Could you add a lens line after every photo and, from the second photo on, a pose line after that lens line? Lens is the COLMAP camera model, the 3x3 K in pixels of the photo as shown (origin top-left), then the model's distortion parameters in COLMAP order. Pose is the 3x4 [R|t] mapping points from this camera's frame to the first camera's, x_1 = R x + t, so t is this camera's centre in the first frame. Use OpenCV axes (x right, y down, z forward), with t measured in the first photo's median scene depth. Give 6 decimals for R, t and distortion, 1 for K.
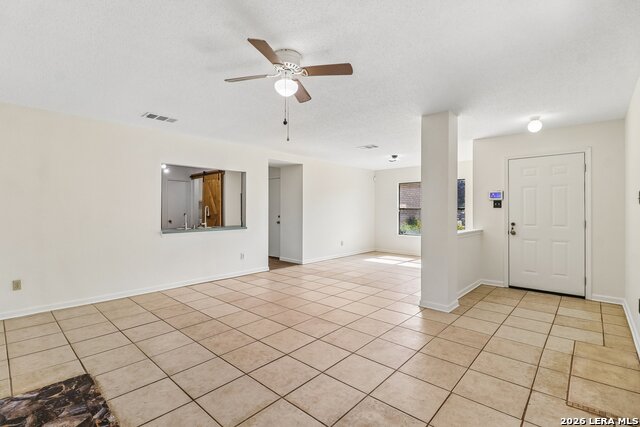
lens RADIAL K [[295.5, 0, 315.9], [0, 295.5, 209.9], [0, 0, 1]] dist [0.006248, -0.008064]
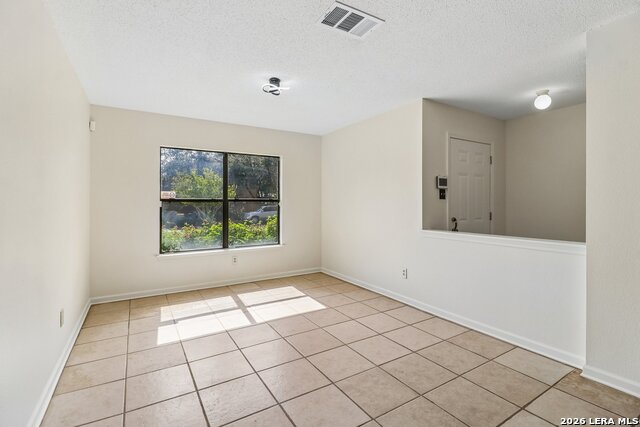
lens RADIAL K [[295.5, 0, 316.2], [0, 295.5, 202.8], [0, 0, 1]] dist [0.006248, -0.008064]
pose [[0.271378, -0.003250, 0.962467, -0.255807], [0.002122, 0.999994, 0.002779, -0.000337], [-0.962470, 0.001288, 0.271383, 1.452987]]
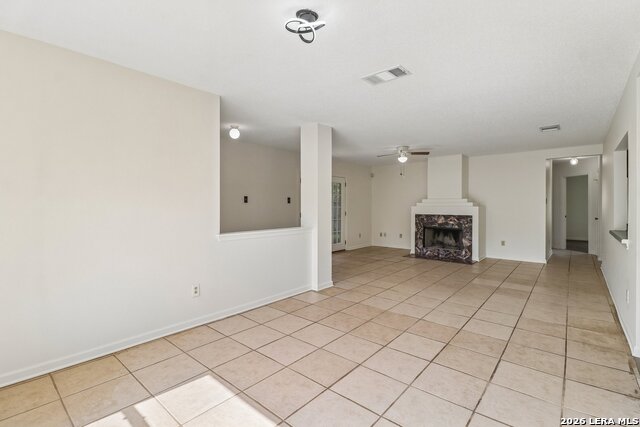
lens RADIAL K [[295.5, 0, 317.4], [0, 295.5, 207.3], [0, 0, 1]] dist [0.006248, -0.008064]
pose [[-0.999515, -0.002475, -0.031046, 0.465275], [-0.002628, 0.999985, 0.004901, 0.003020], [0.031034, 0.004980, -0.999506, 2.269589]]
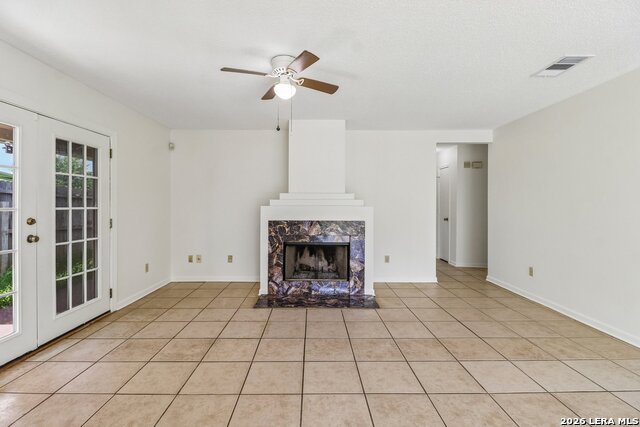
lens RADIAL K [[295.5, 0, 316.4], [0, 295.5, 206.1], [0, 0, 1]] dist [0.006248, -0.008064]
pose [[-0.730524, -0.000944, -0.682886, 0.346943], [-0.003074, 0.999993, 0.001907, 0.002108], [0.682880, 0.003492, -0.730522, 1.172911]]
